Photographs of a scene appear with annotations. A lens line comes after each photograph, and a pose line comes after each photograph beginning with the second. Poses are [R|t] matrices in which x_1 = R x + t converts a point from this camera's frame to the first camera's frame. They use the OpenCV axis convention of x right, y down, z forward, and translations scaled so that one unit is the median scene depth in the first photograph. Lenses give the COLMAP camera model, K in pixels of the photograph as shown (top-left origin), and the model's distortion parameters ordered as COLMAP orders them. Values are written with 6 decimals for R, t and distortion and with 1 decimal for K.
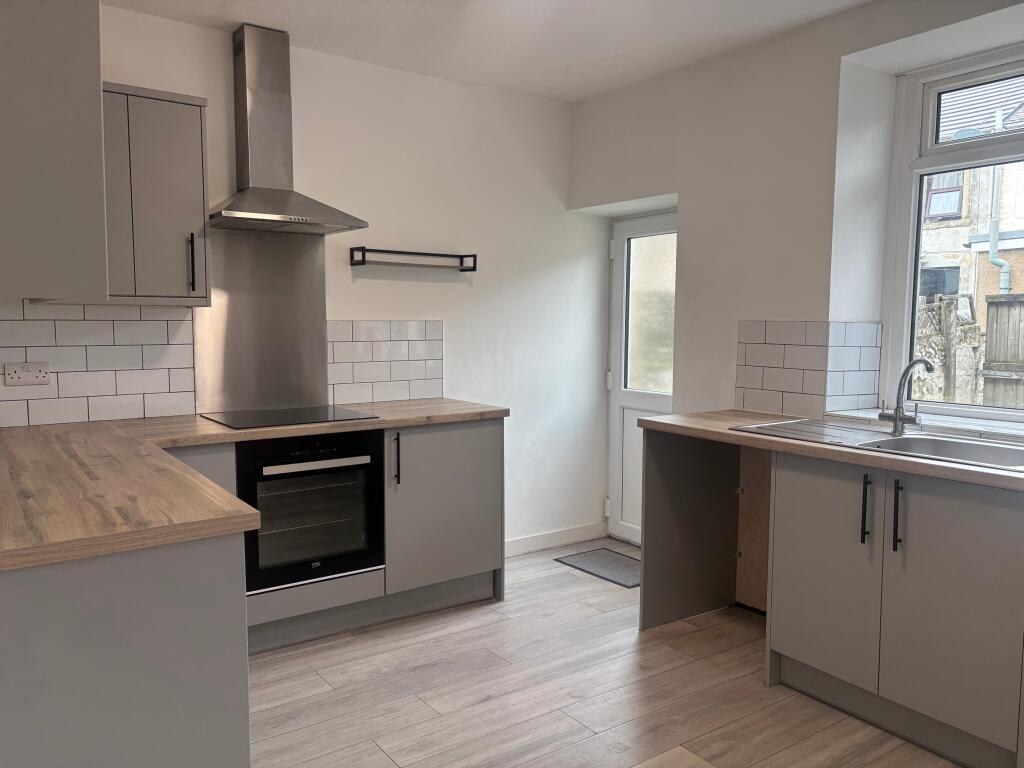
lens RADIAL K [[776.5, 0, 513.2], [0, 776.5, 382.5], [0, 0, 1]] dist [0.035309, -0.009140]
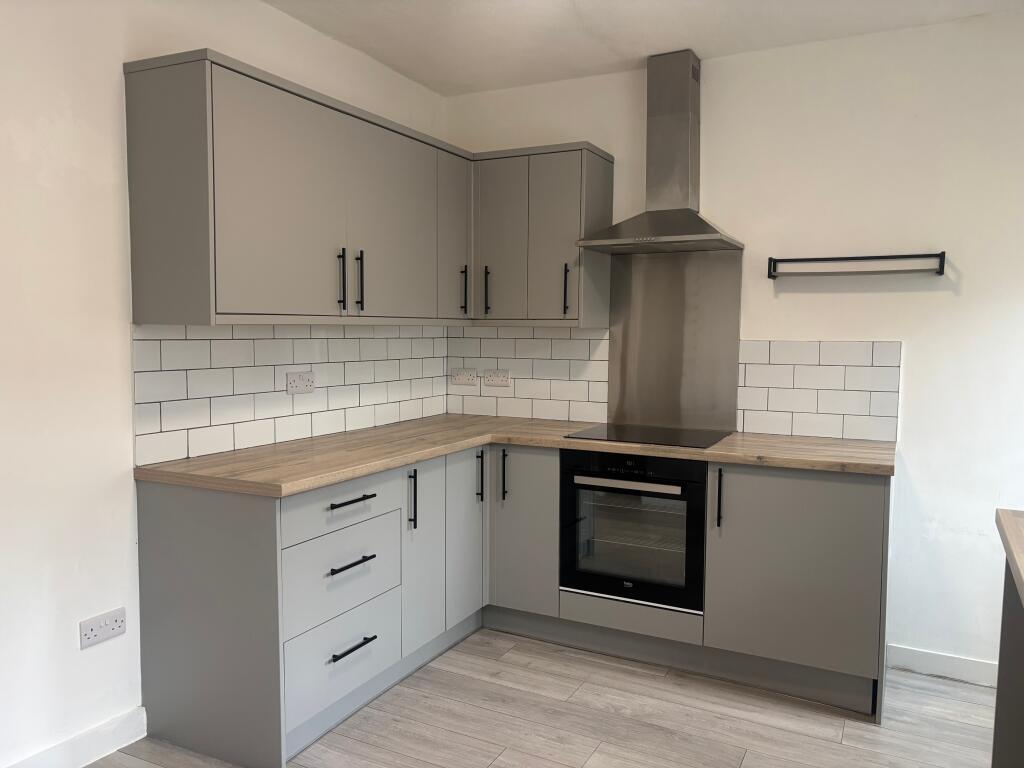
lens RADIAL K [[776.5, 0, 514.6], [0, 776.5, 388.3], [0, 0, 1]] dist [0.035309, -0.009140]
pose [[0.460280, 0.066586, -0.885273, 0.523536], [-0.080460, 0.996208, 0.033097, -0.036285], [0.884120, 0.055995, 0.463892, 0.378899]]
